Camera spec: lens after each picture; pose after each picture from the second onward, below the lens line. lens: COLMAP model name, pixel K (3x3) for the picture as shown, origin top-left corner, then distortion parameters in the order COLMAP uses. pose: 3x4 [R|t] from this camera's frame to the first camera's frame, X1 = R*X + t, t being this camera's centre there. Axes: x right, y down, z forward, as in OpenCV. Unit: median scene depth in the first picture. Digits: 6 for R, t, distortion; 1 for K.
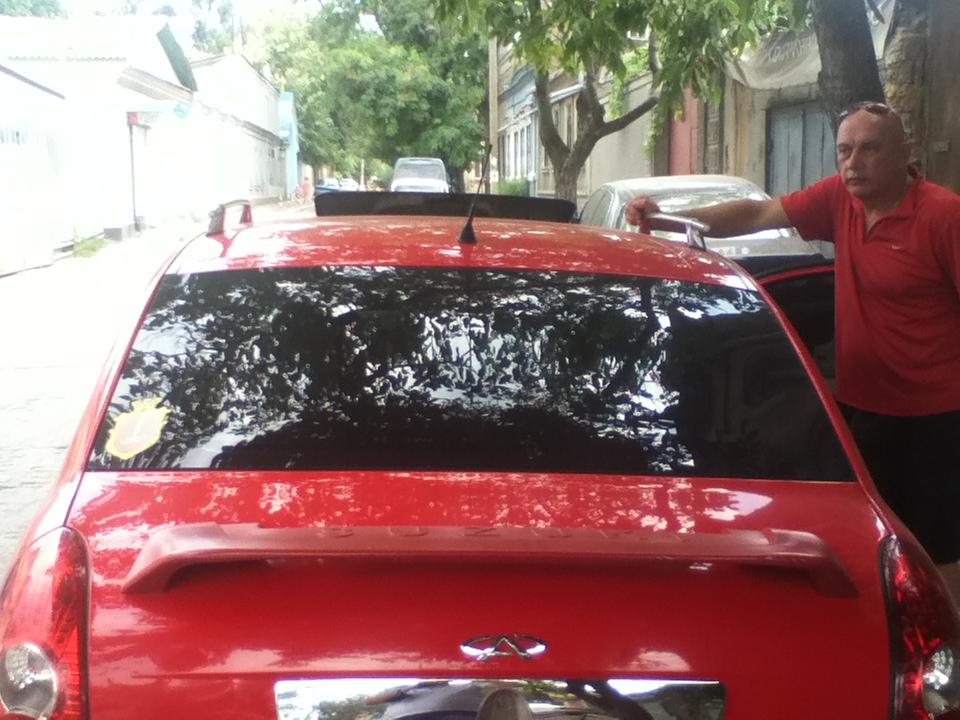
lens RADIAL K [[1147.3, 0, 483.0], [0, 1147.3, 343.3], [0, 0, 1]] dist [0.074148, -0.216536]
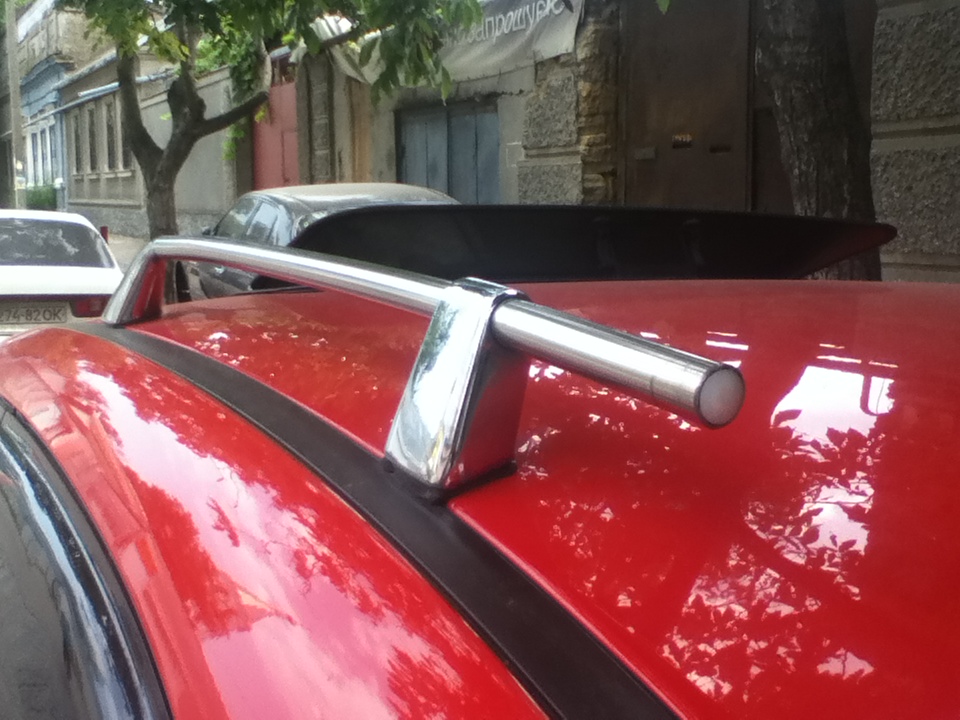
lens RADIAL K [[1147.3, 0, 483.0], [0, 1147.3, 343.3], [0, 0, 1]] dist [0.074148, -0.216536]
pose [[0.915980, -0.046931, 0.398471, -0.050433], [0.050292, 0.998733, 0.002020, -0.020825], [-0.398061, 0.018189, 0.917179, 0.153636]]
